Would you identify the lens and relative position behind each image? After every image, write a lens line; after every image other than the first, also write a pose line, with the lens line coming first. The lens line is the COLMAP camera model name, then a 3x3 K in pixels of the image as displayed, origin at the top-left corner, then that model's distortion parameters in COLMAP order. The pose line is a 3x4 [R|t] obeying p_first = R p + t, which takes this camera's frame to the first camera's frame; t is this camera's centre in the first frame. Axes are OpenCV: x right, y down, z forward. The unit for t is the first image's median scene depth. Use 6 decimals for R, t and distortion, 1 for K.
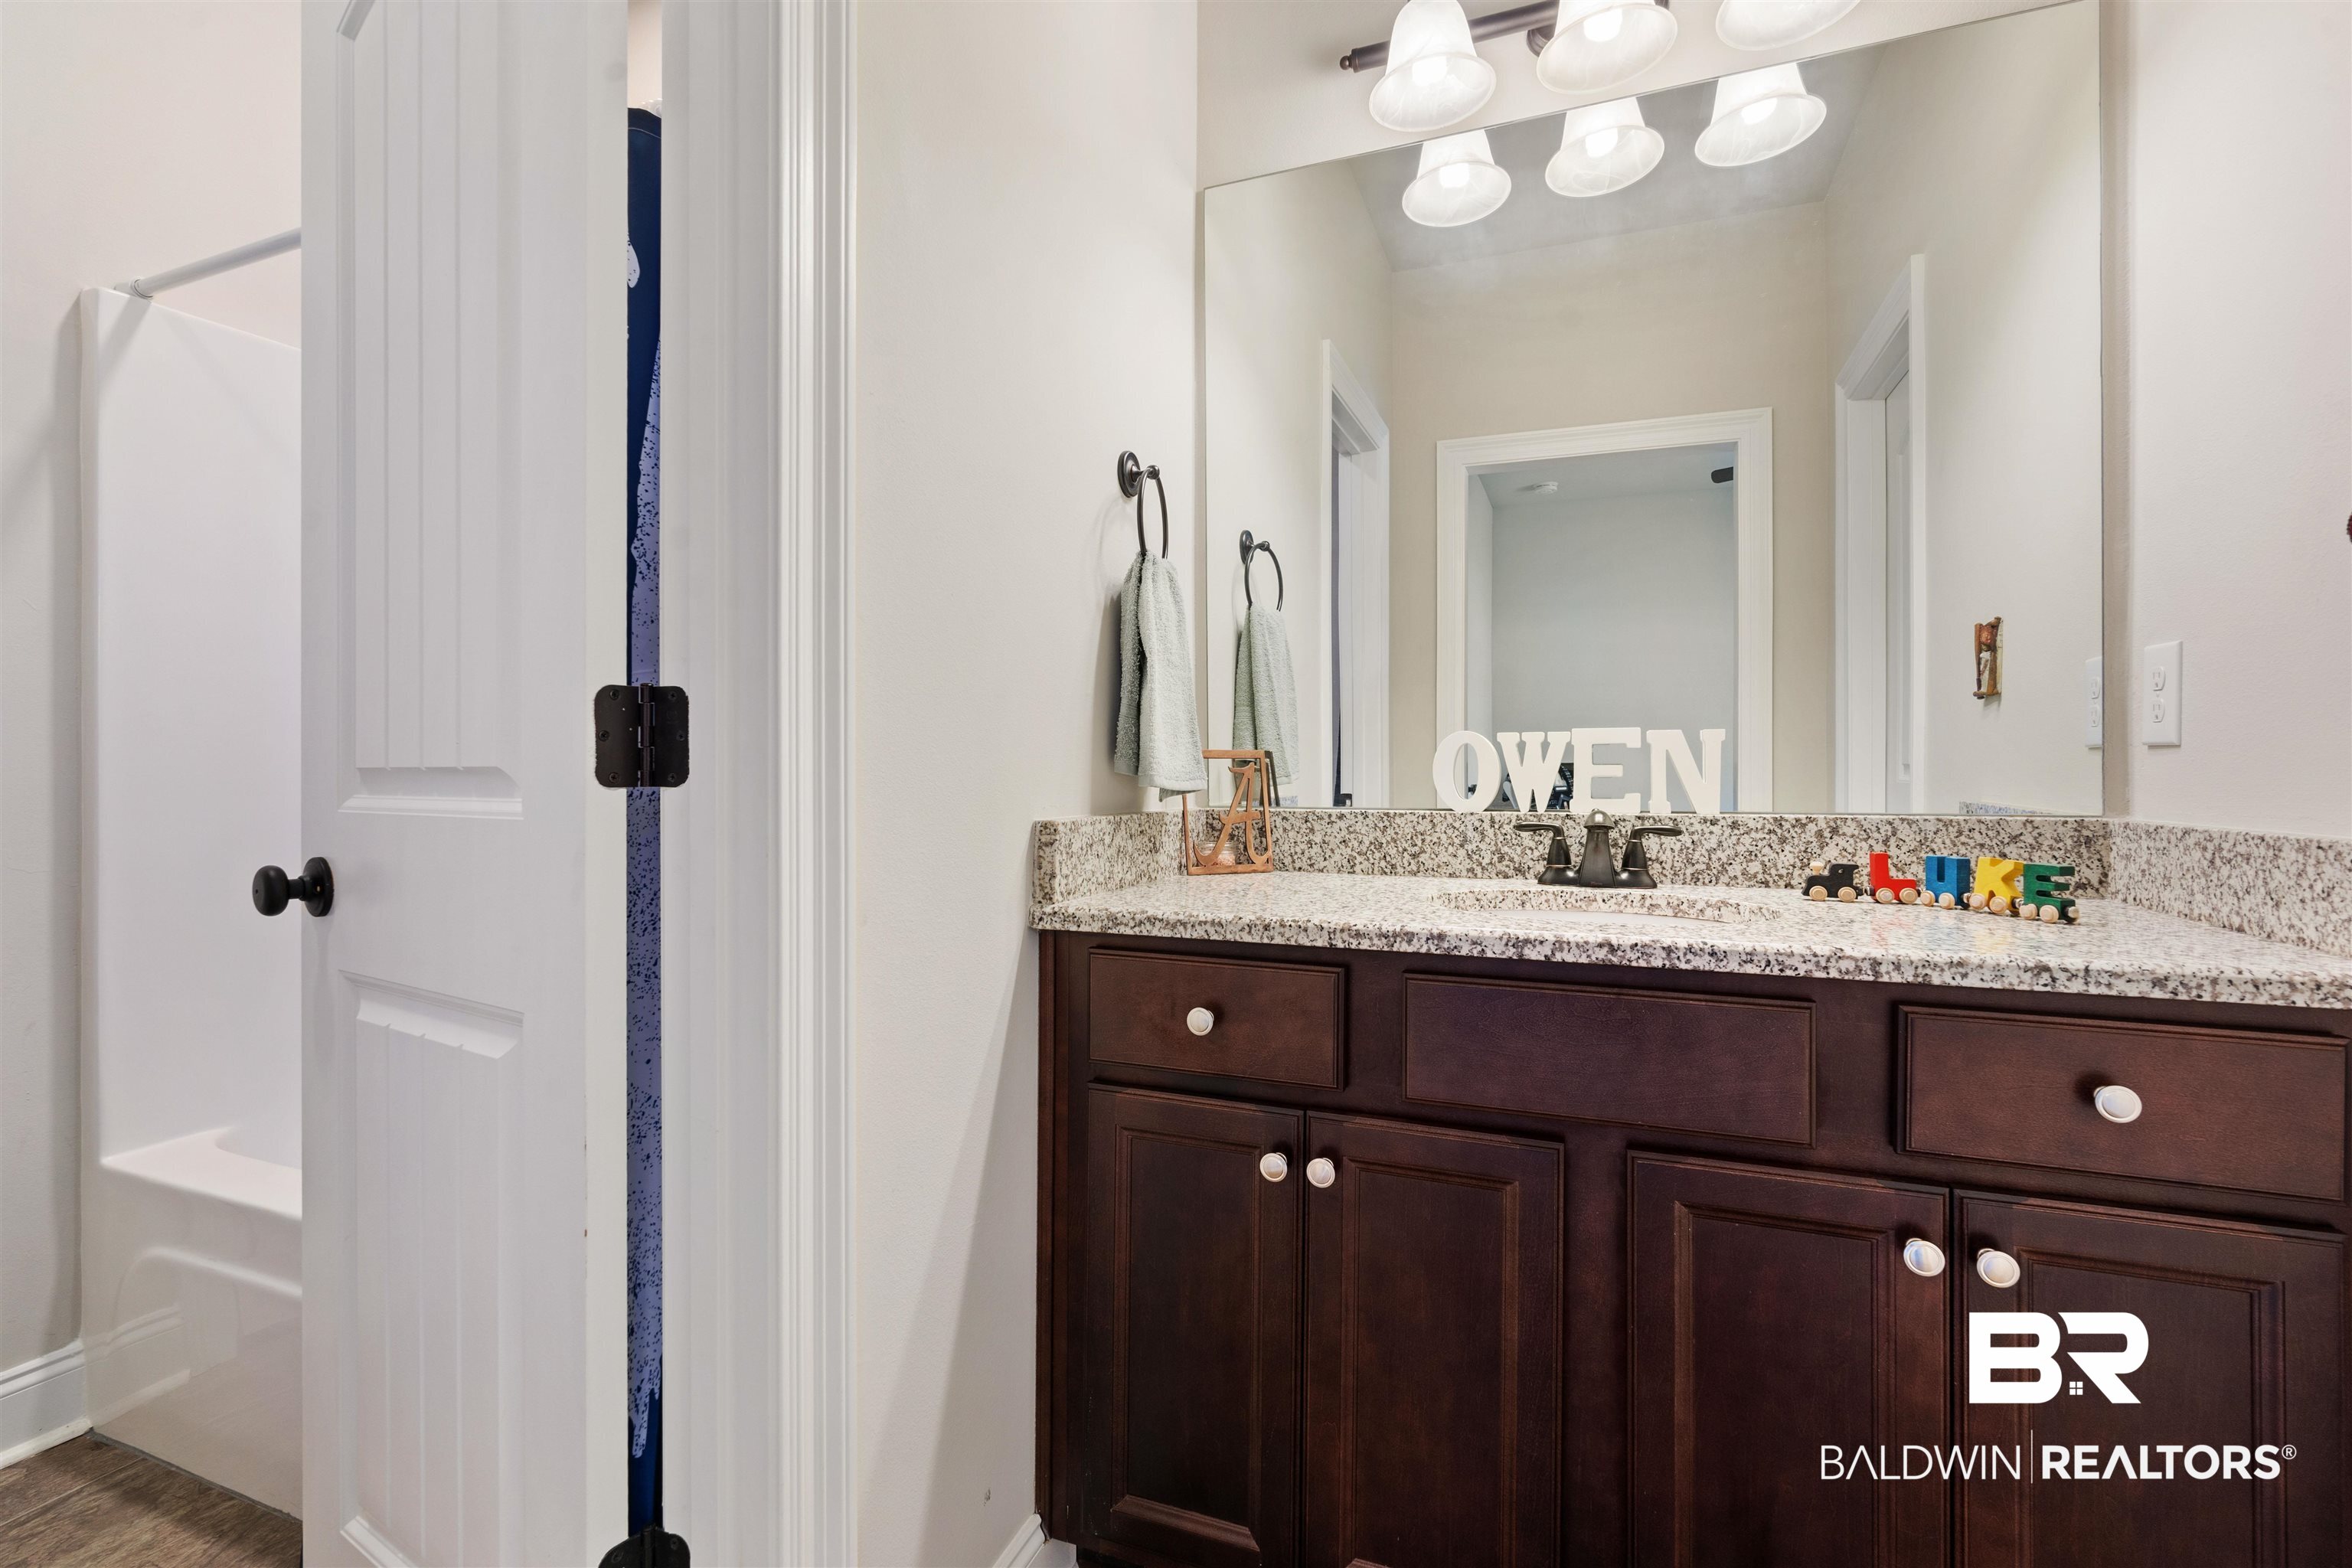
lens RADIAL K [[1032.5, 0, 1180.9], [0, 1032.5, 781.7], [0, 0, 1]] dist [-0.002368, 0.000193]
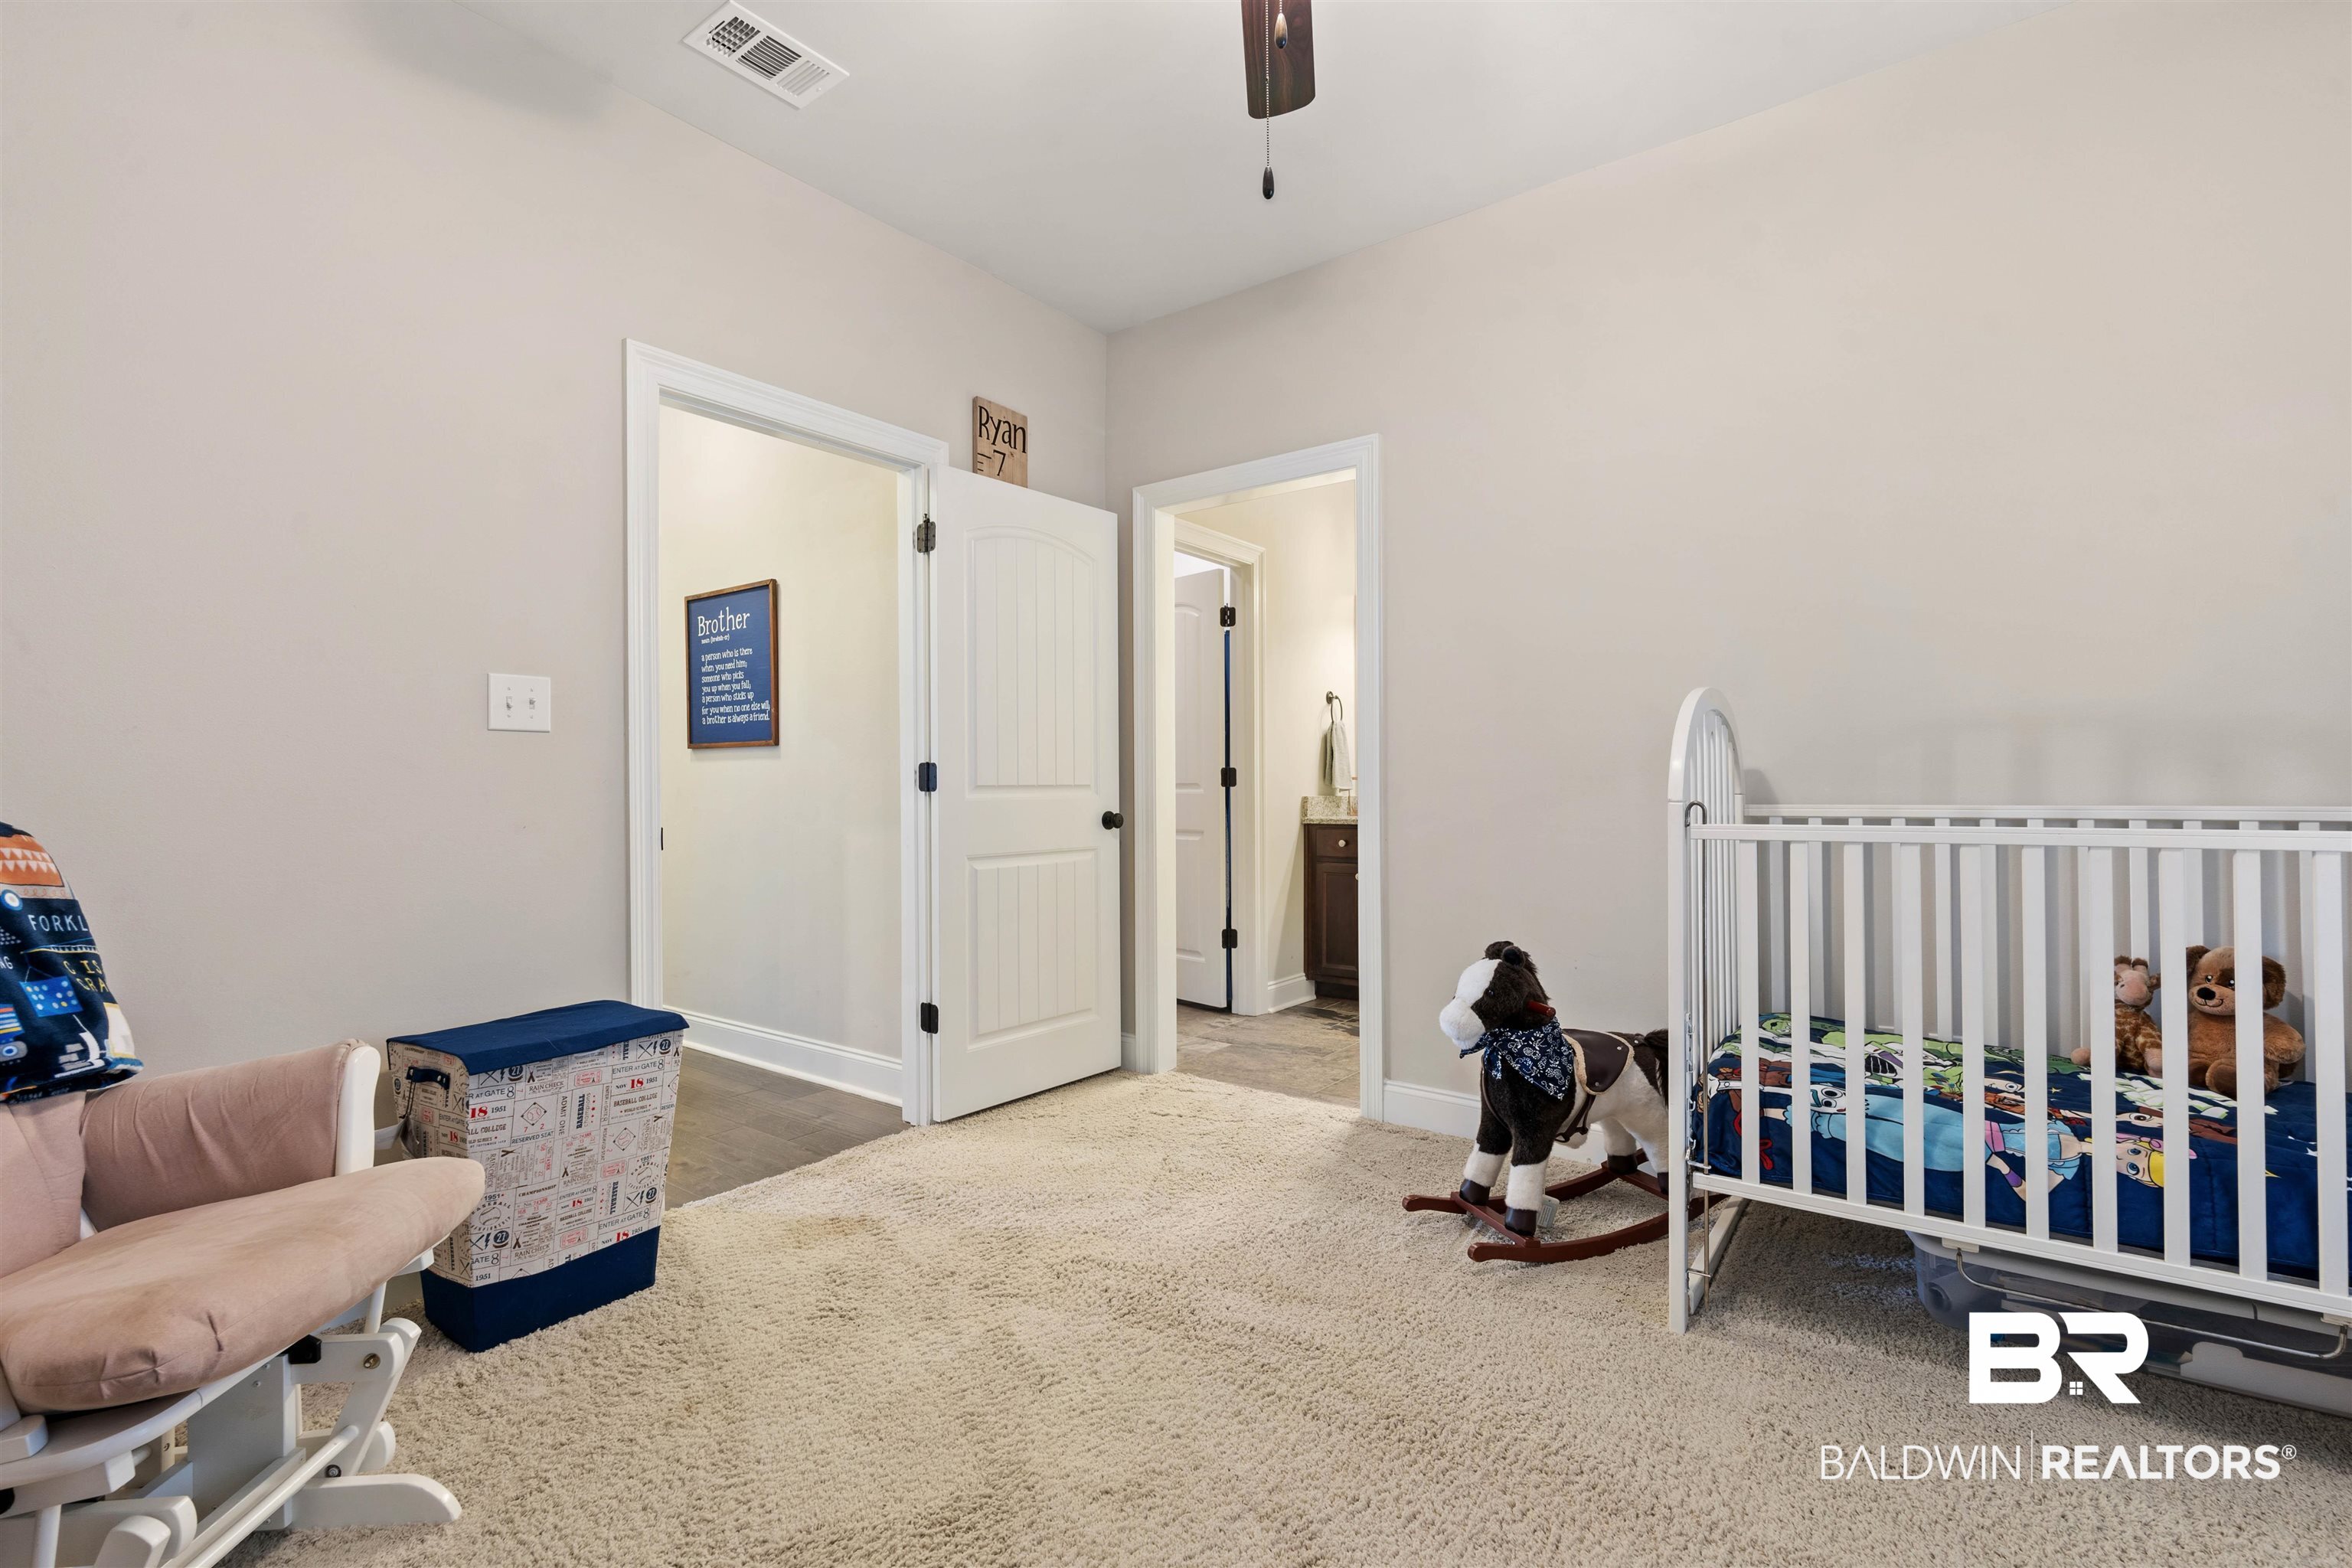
lens RADIAL K [[1032.5, 0, 1181.3], [0, 1032.5, 790.3], [0, 0, 1]] dist [-0.002368, 0.000193]
pose [[0.967538, -0.004726, -0.252680, 0.403726], [0.003185, 0.999974, -0.006505, 0.039523], [0.252705, 0.005489, 0.967528, -2.912525]]
